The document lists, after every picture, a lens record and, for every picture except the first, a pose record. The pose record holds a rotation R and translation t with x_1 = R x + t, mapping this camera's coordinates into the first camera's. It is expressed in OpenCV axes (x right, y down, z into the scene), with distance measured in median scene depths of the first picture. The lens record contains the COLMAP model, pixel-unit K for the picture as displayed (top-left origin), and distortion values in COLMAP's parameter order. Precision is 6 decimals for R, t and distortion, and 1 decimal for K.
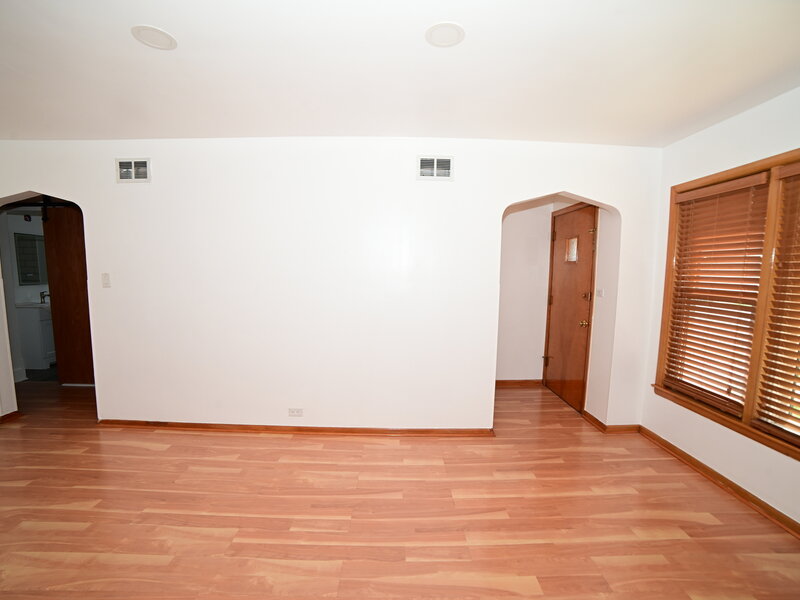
lens RADIAL K [[370.1, 0, 400.0], [0, 370.1, 300.0], [0, 0, 1]] dist [-0.091492, 0.029693]
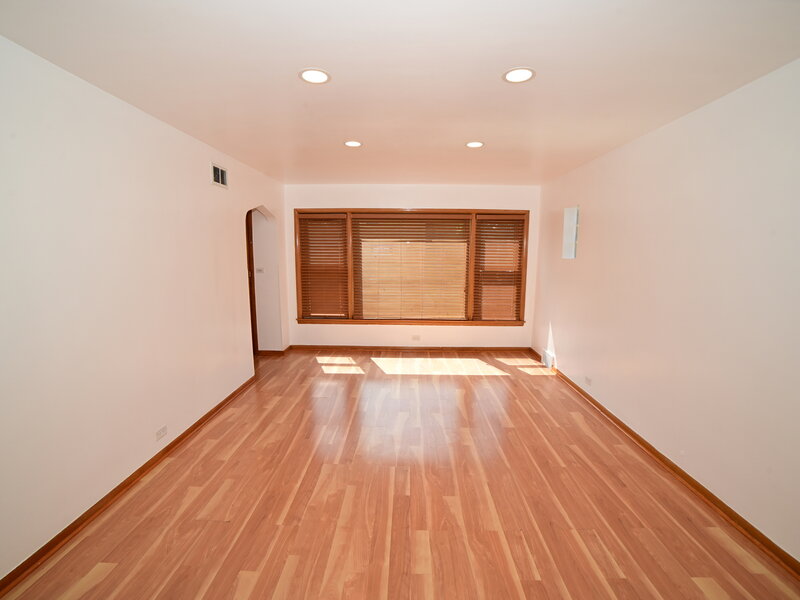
lens RADIAL K [[370.1, 0, 400.0], [0, 370.1, 300.0], [0, 0, 1]] dist [-0.091492, 0.029693]
pose [[0.028703, -0.145334, 0.988966, -1.311747], [0.072389, 0.987078, 0.142955, -0.101567], [-0.996963, 0.067488, 0.038852, 0.479383]]
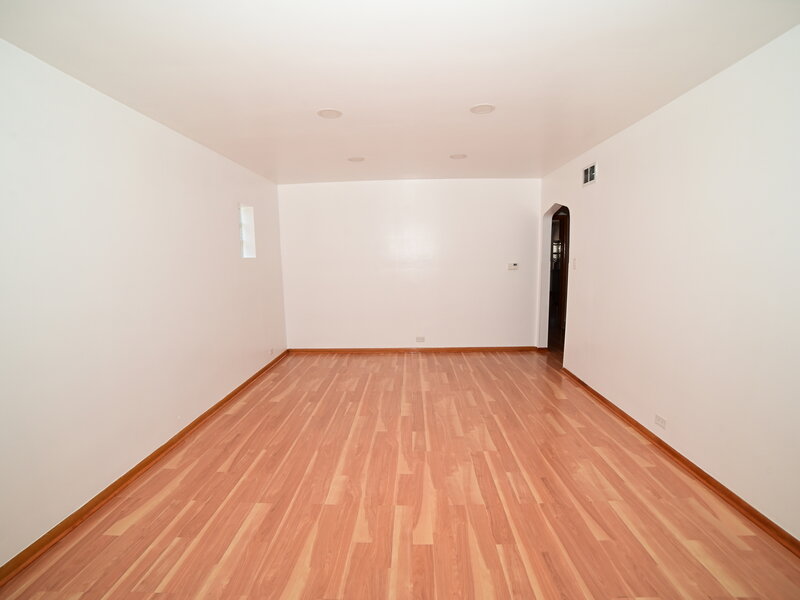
lens RADIAL K [[370.1, 0, 400.0], [0, 370.1, 300.0], [0, 0, 1]] dist [-0.091492, 0.029693]
pose [[-0.037966, 0.107143, -0.993518, 0.667935], [-0.060487, 0.992166, 0.109309, -0.038170], [0.997447, 0.064245, -0.031188, 0.492578]]
